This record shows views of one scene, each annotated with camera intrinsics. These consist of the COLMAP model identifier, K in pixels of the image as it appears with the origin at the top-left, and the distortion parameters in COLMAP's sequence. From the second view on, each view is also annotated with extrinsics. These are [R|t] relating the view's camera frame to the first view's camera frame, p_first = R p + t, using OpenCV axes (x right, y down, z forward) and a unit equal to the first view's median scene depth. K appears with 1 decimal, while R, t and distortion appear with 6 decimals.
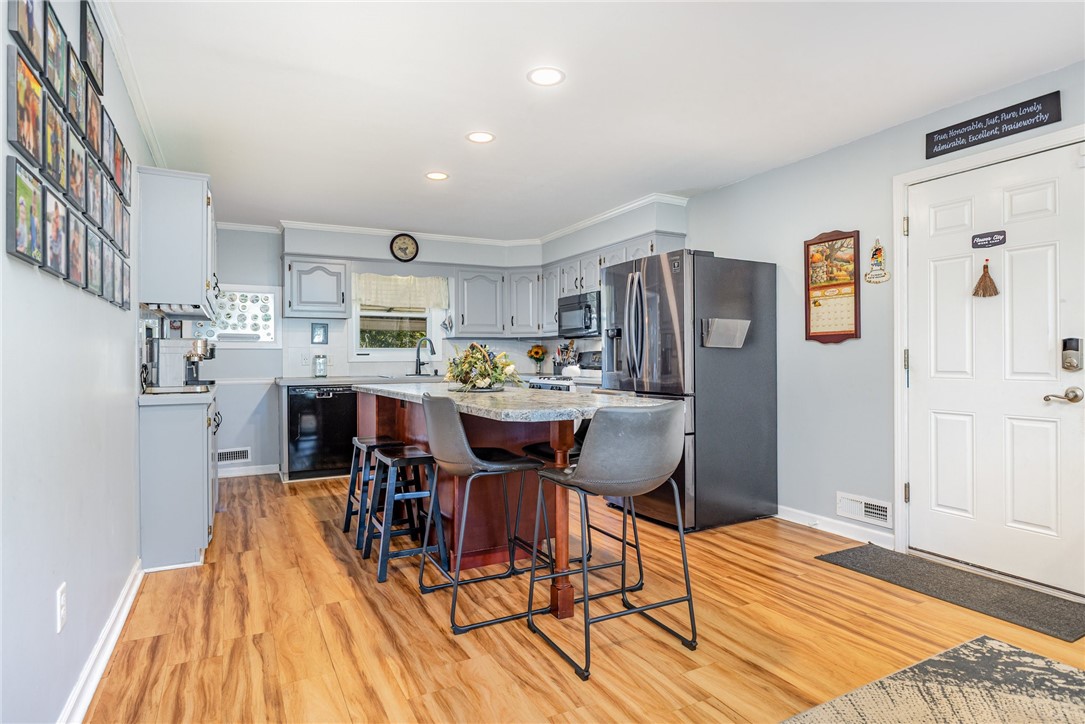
lens RADIAL K [[625.4, 0, 541.4], [0, 625.4, 355.8], [0, 0, 1]] dist [0.000467, -0.000941]
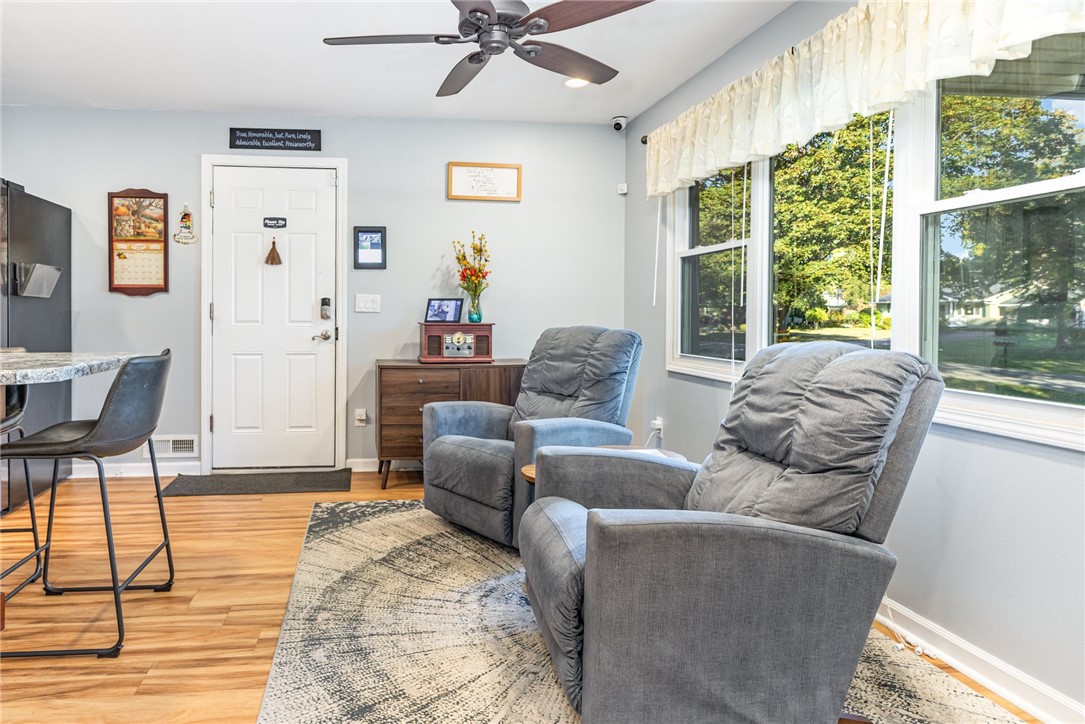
lens RADIAL K [[570.8, 0, 539.4], [0, 570.8, 317.5], [0, 0, 1]] dist [0.002024, 0.000286]
pose [[0.305407, -0.004535, 0.952211, -0.257772], [-0.007730, 0.999944, 0.007242, 0.004557], [-0.952190, -0.009573, 0.305355, 0.074871]]
